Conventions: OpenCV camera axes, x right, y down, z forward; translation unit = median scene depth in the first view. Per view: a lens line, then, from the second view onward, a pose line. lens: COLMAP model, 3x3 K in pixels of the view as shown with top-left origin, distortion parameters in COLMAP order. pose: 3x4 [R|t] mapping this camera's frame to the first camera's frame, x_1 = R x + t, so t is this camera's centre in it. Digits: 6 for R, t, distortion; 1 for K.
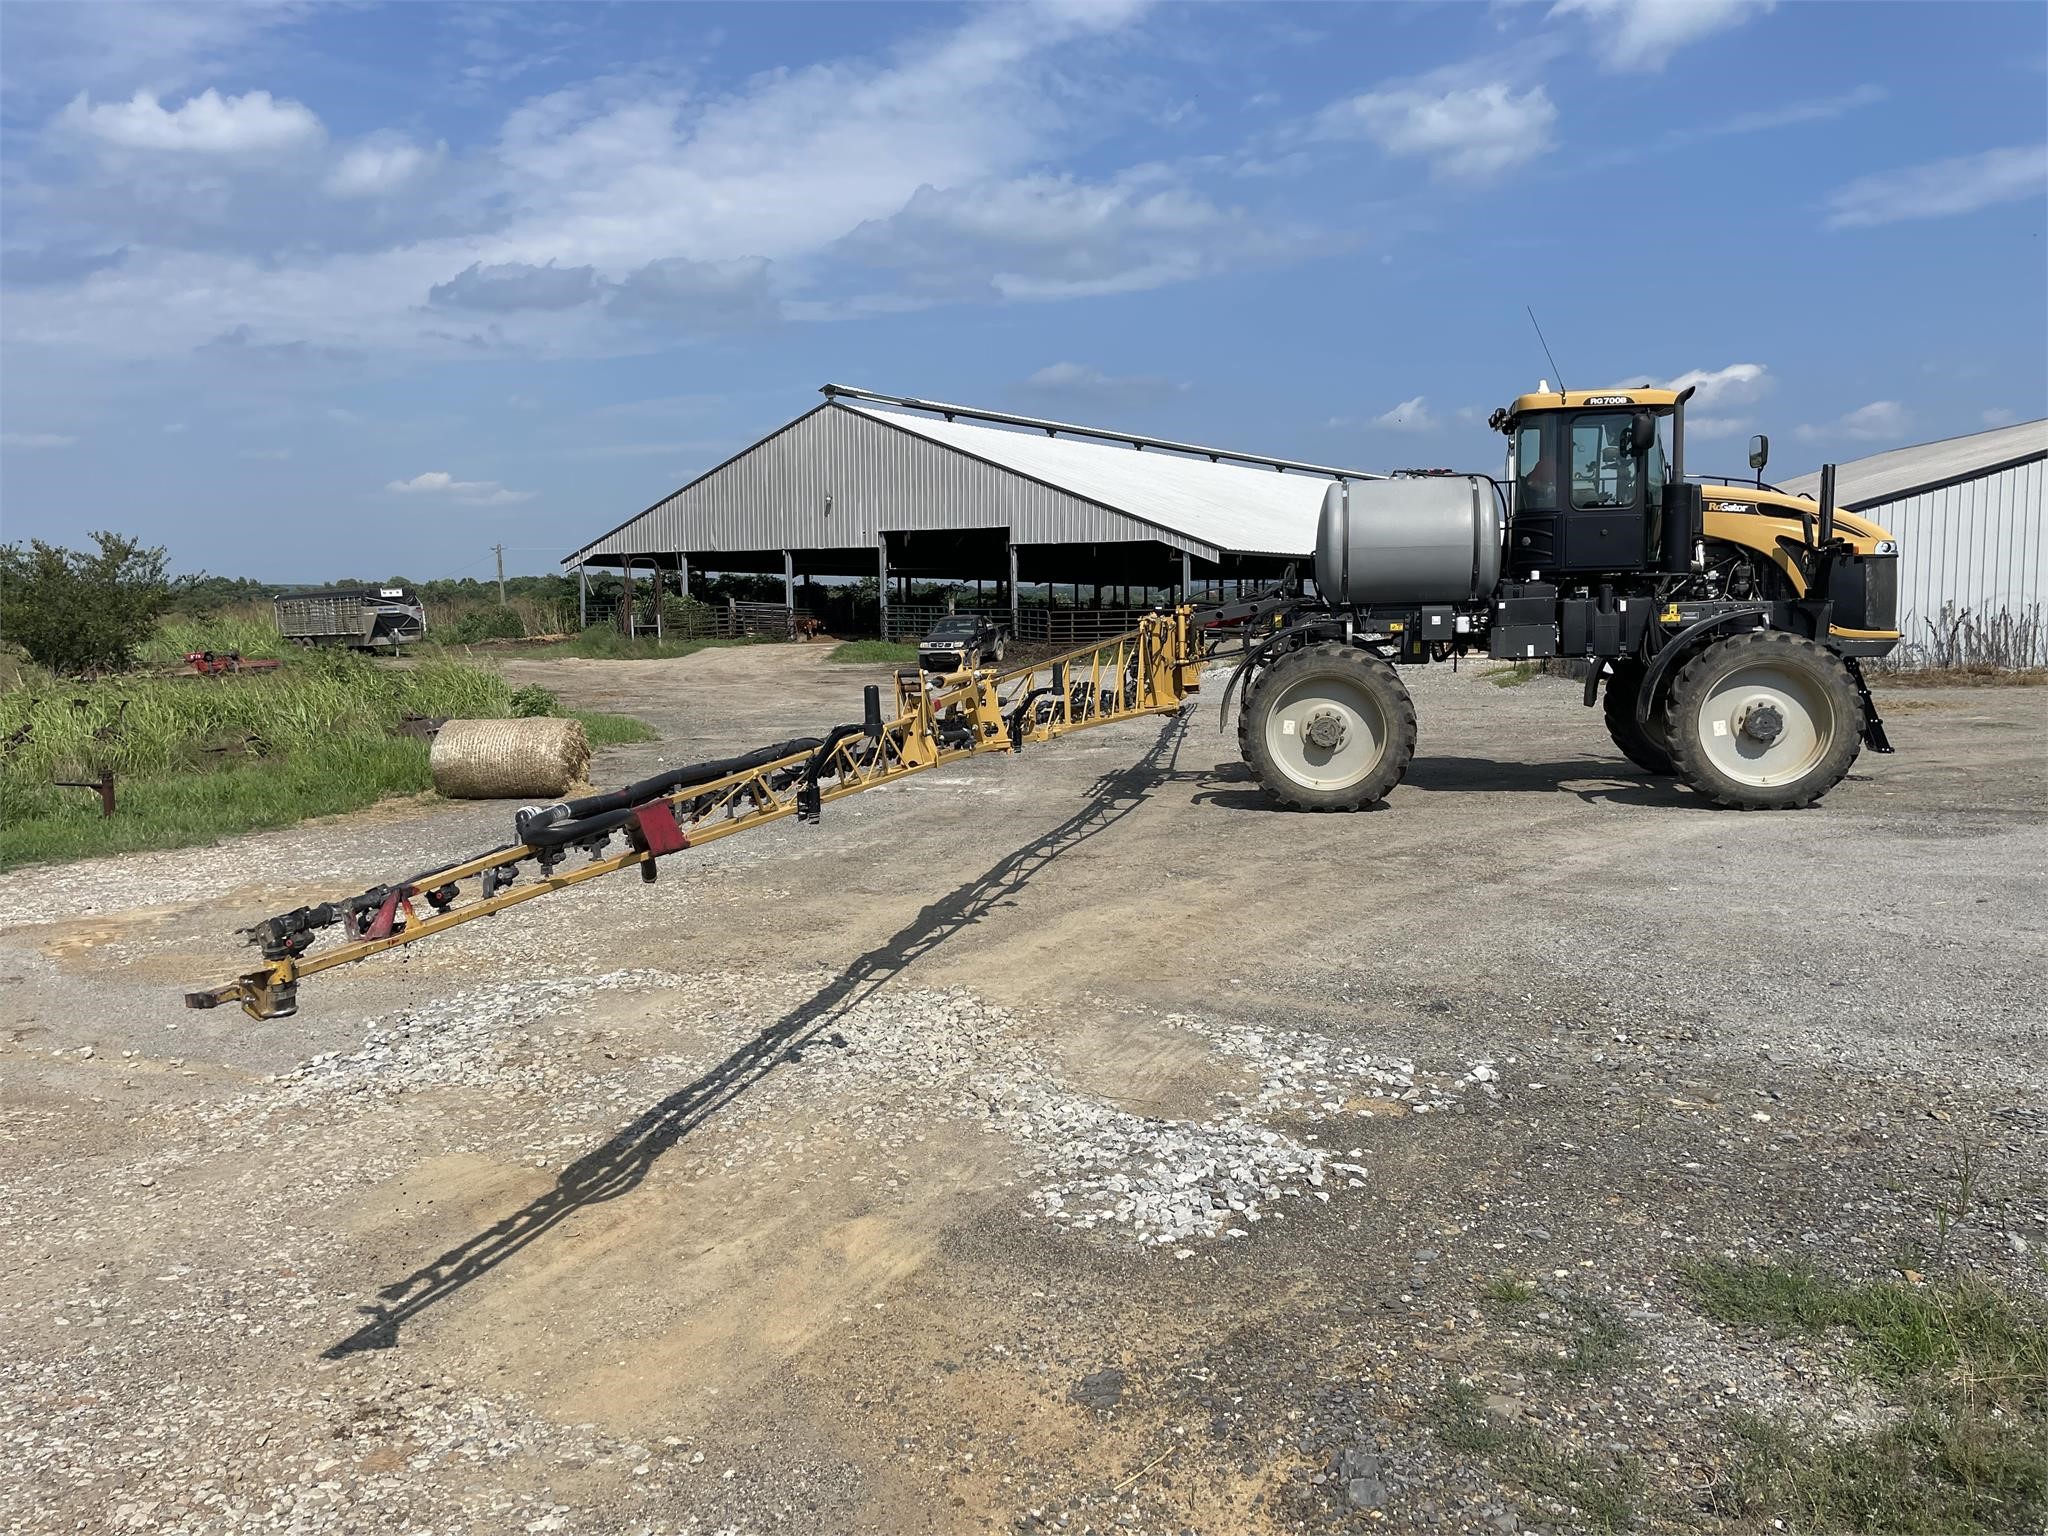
lens RADIAL K [[1551.7, 0, 1024.0], [0, 1551.7, 768.0], [0, 0, 1]] dist [0.098603, -0.134967]
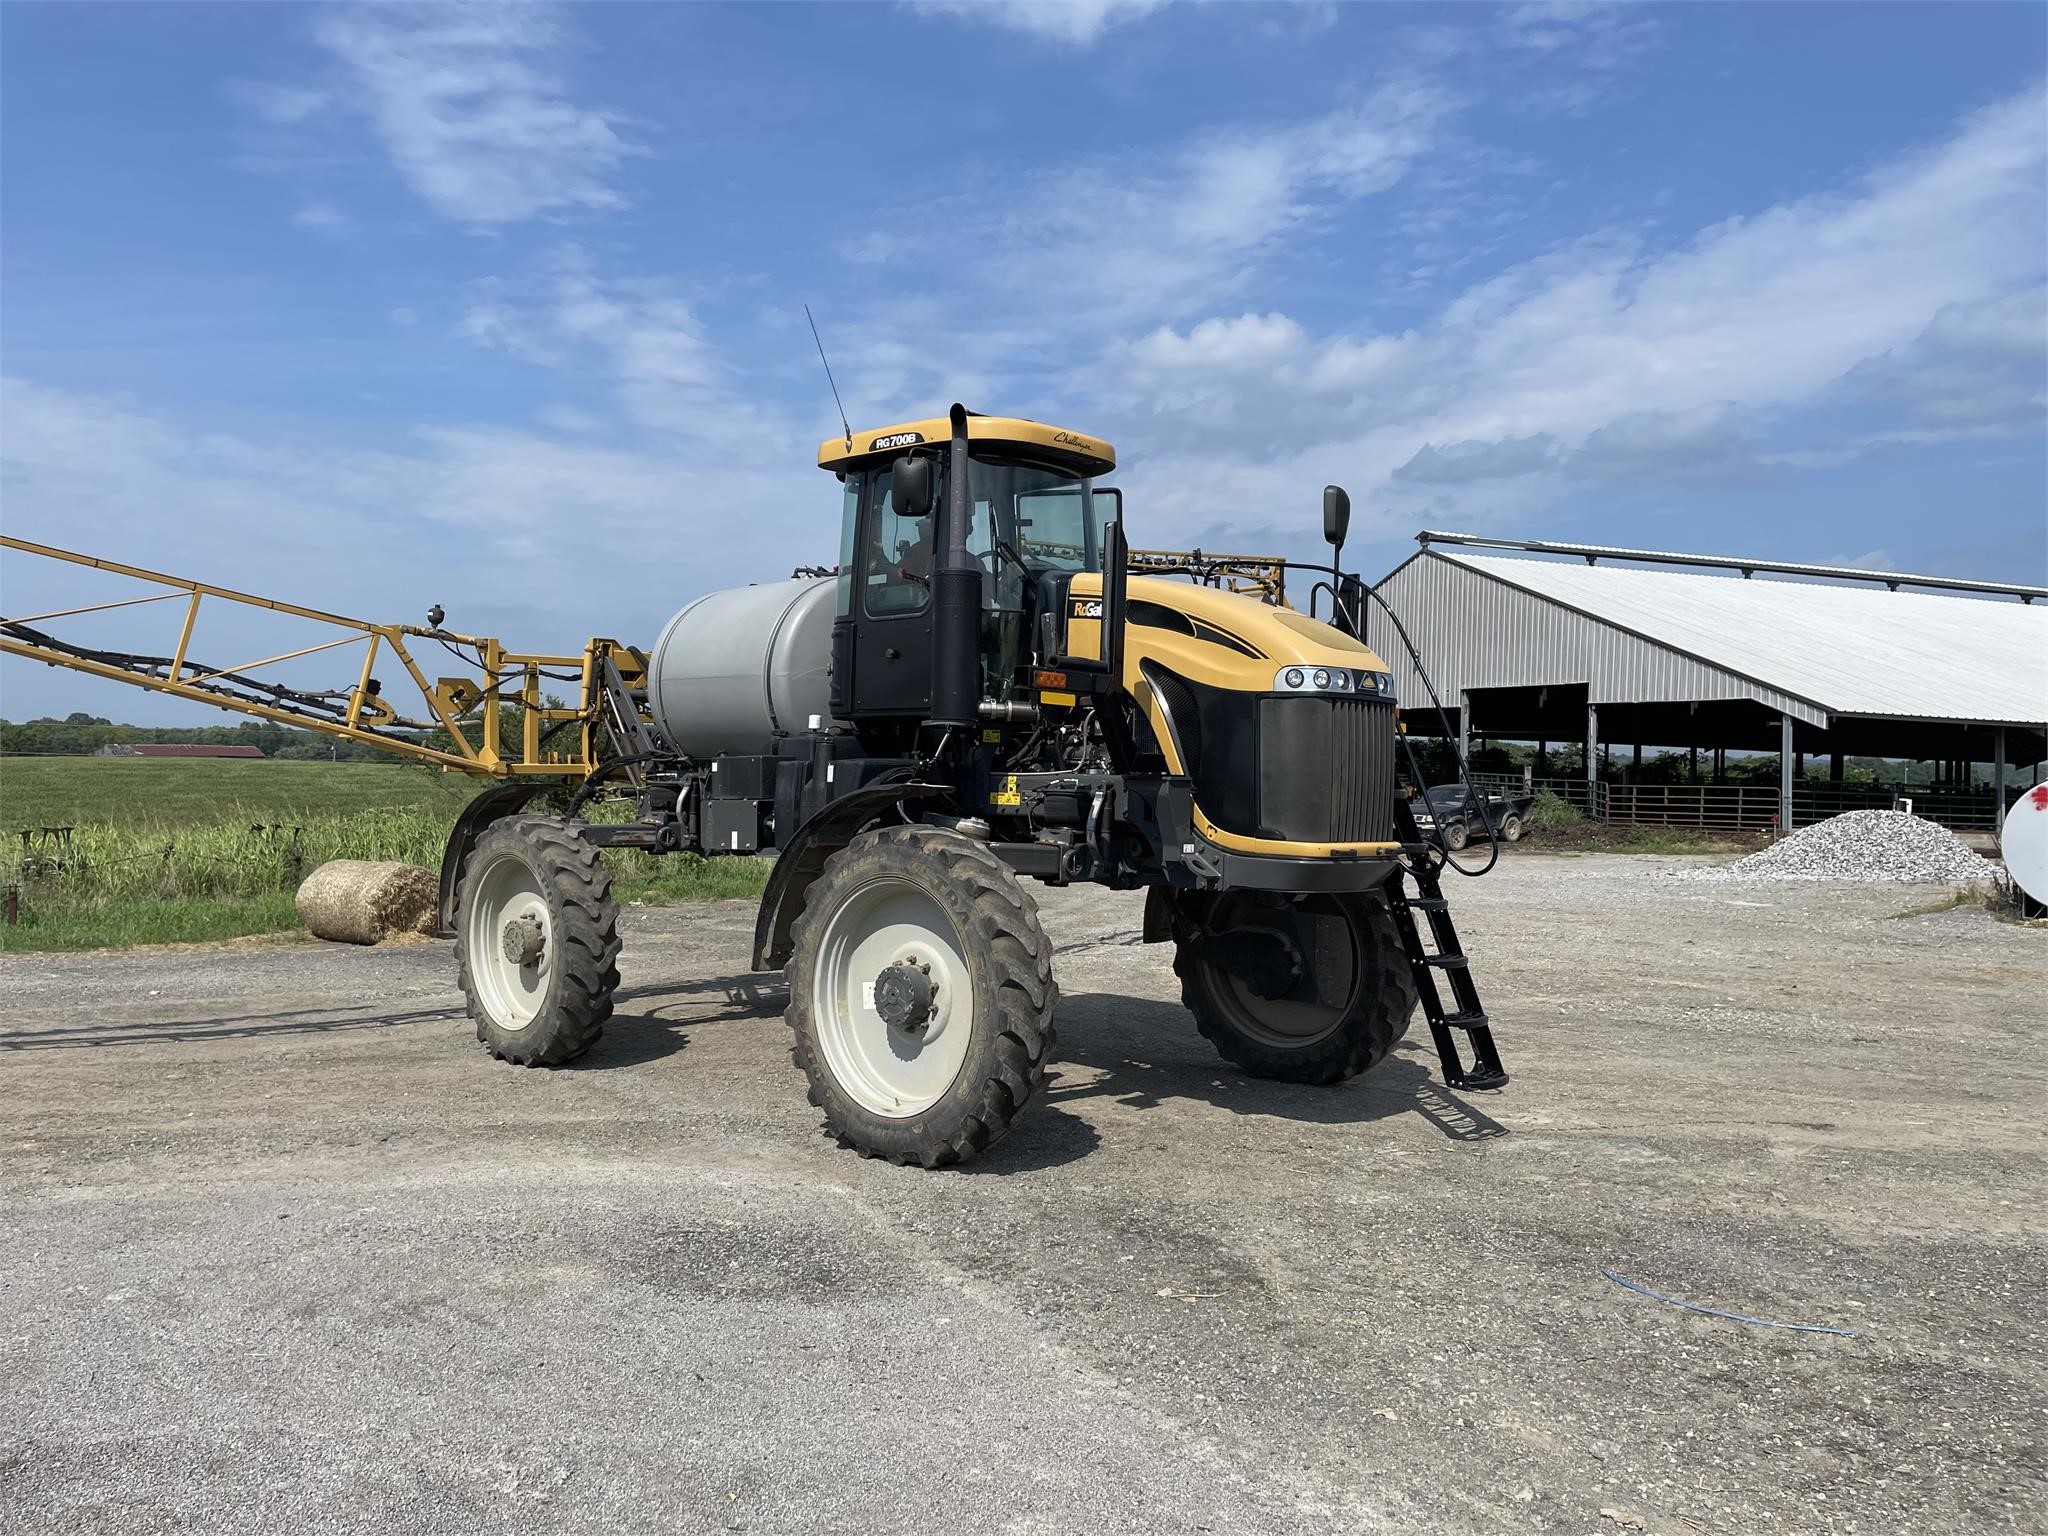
lens RADIAL K [[1549.4, 0, 1052.7], [0, 1549.4, 763.1], [0, 0, 1]] dist [0.087503, -0.113209]
pose [[0.835111, 0.027453, -0.549396, 0.736788], [-0.087024, 0.992770, -0.082673, -0.062757], [0.543155, 0.116851, 0.831462, 0.529741]]
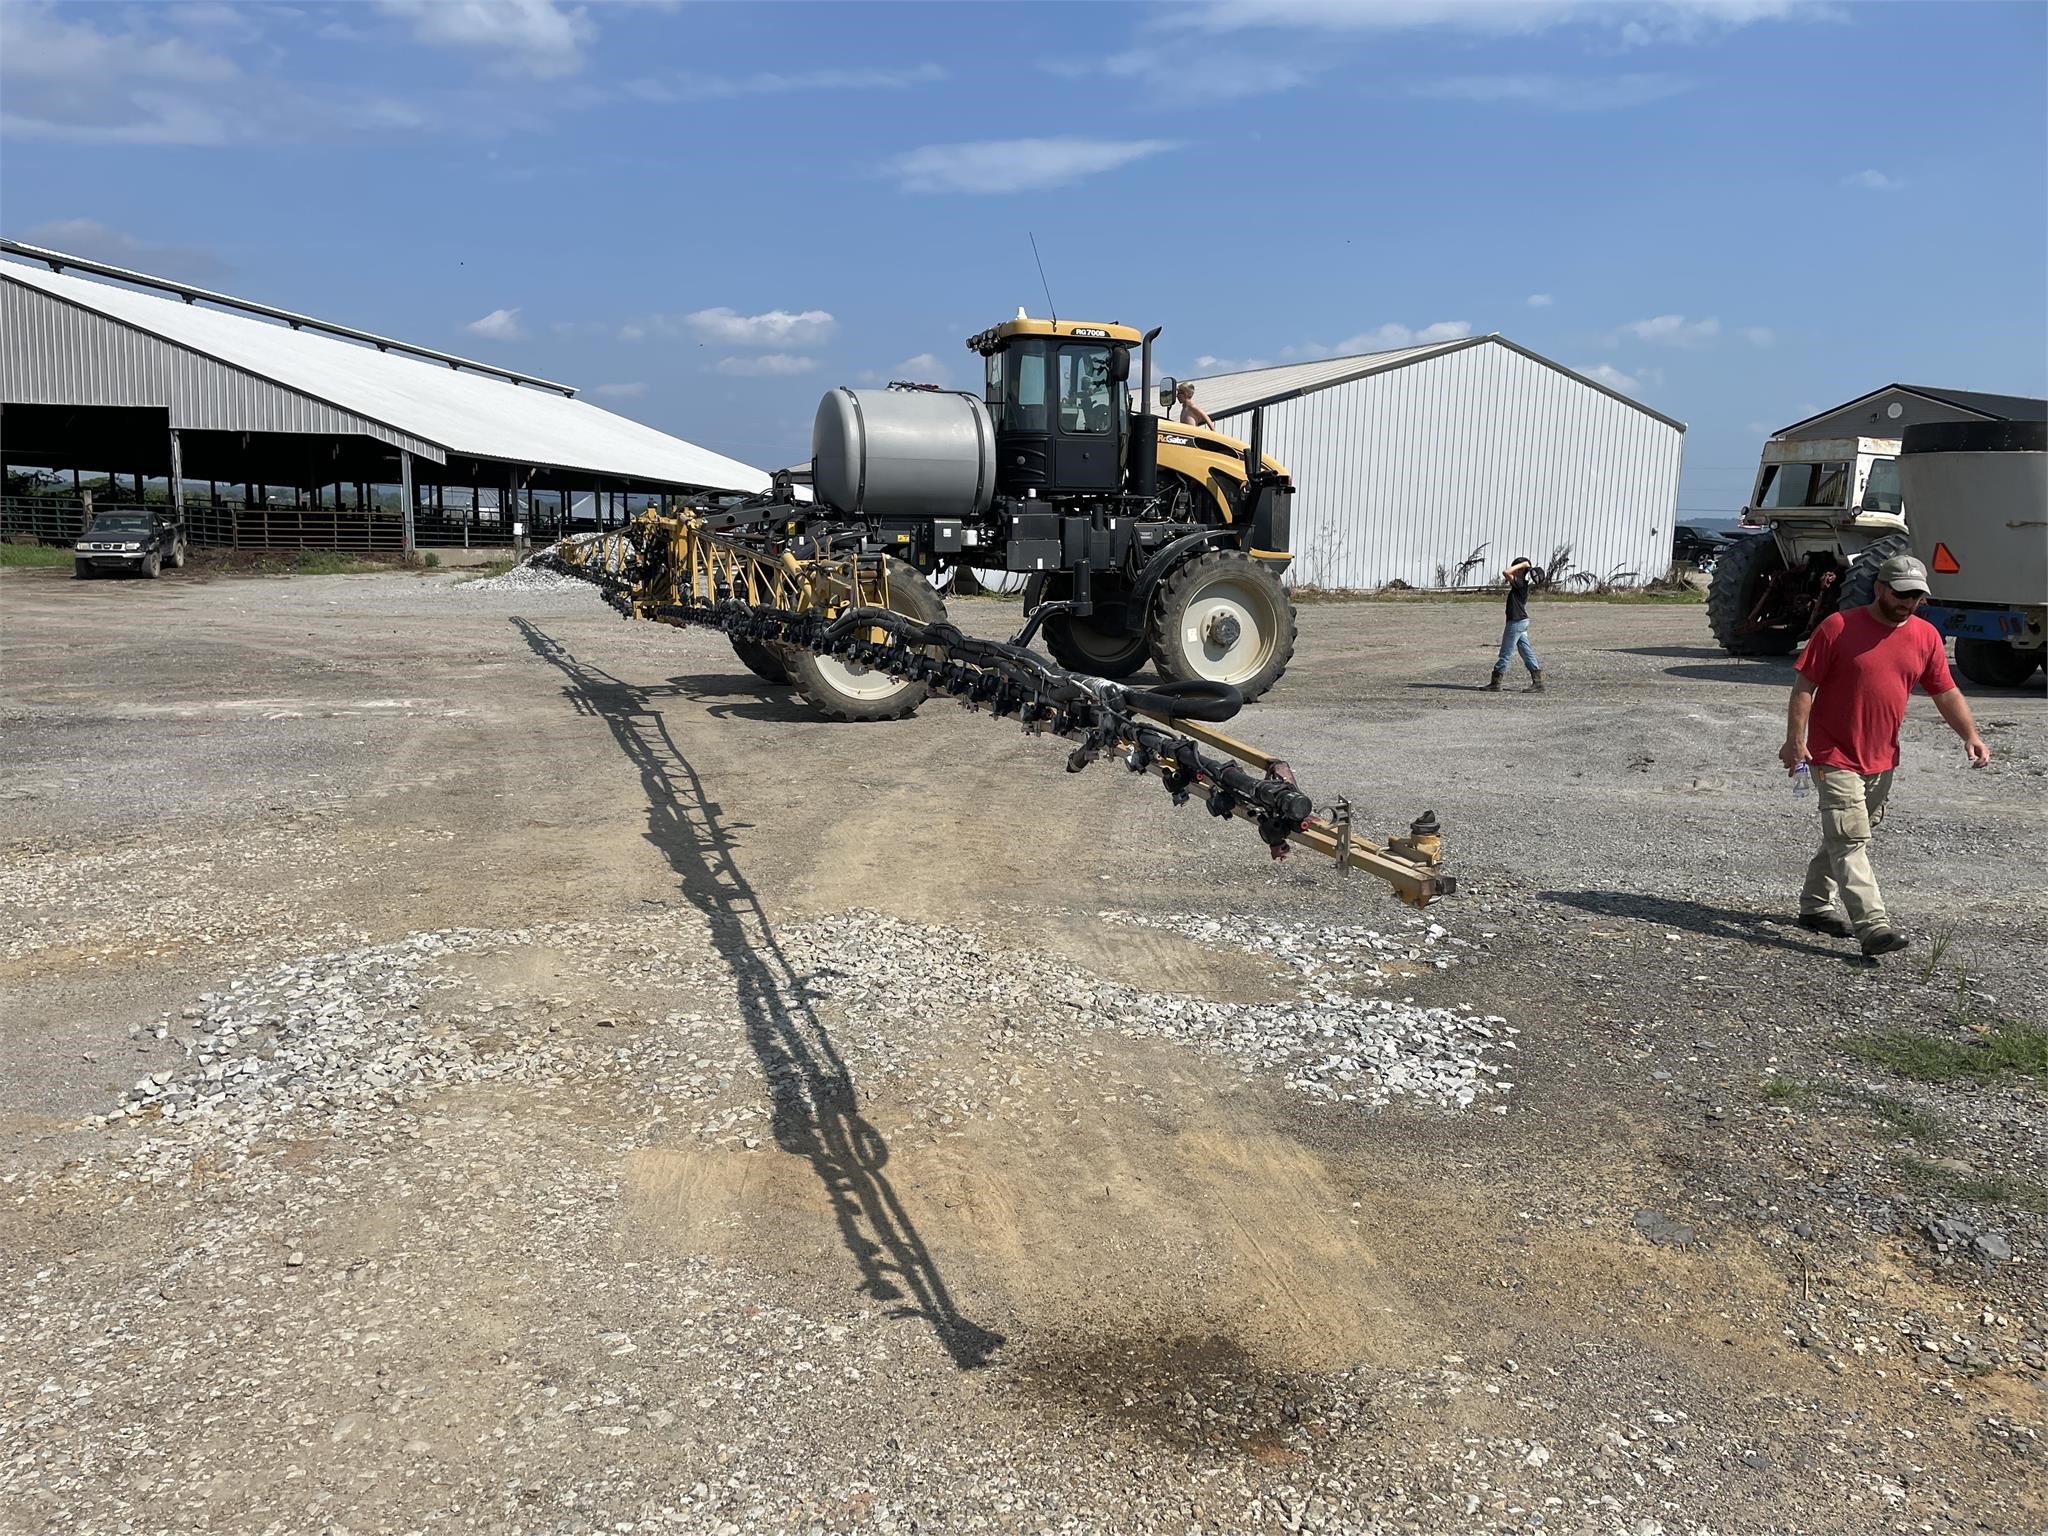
lens RADIAL K [[1554.3, 0, 1012.9], [0, 1554.3, 773.2], [0, 0, 1]] dist [0.117334, -0.177853]
pose [[0.856130, -0.051421, 0.514196, -0.239317], [0.023478, 0.997880, 0.060701, 0.002928], [-0.516227, -0.039895, 0.855522, 0.087564]]
